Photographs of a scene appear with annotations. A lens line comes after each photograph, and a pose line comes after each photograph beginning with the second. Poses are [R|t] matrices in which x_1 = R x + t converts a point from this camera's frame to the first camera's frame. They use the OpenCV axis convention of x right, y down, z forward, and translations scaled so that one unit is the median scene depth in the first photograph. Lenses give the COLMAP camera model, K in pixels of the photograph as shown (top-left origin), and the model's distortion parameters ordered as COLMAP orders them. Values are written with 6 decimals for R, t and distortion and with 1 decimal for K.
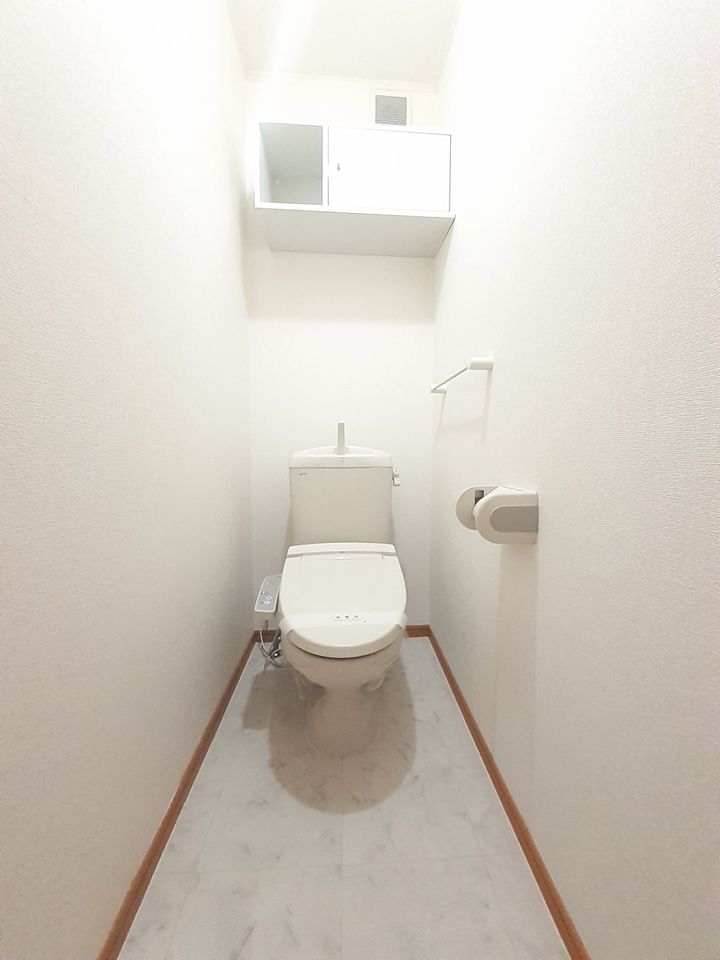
lens RADIAL K [[378.4, 0, 360.0], [0, 378.4, 480.0], [0, 0, 1]] dist [0.001063, -0.011861]
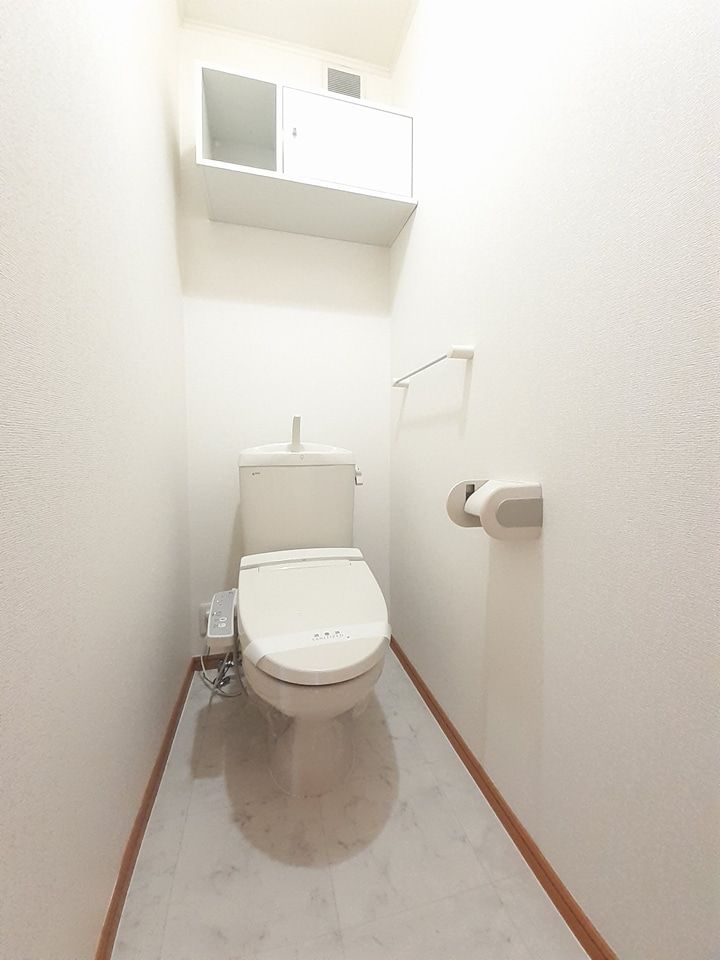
lens RADIAL K [[378.4, 0, 360.0], [0, 378.4, 480.0], [0, 0, 1]] dist [0.001063, -0.011861]
pose [[0.979185, -0.016202, 0.202322, -0.110205], [0.018825, 0.999762, -0.011048, 0.016931], [-0.202095, 0.014627, 0.979257, 0.111547]]
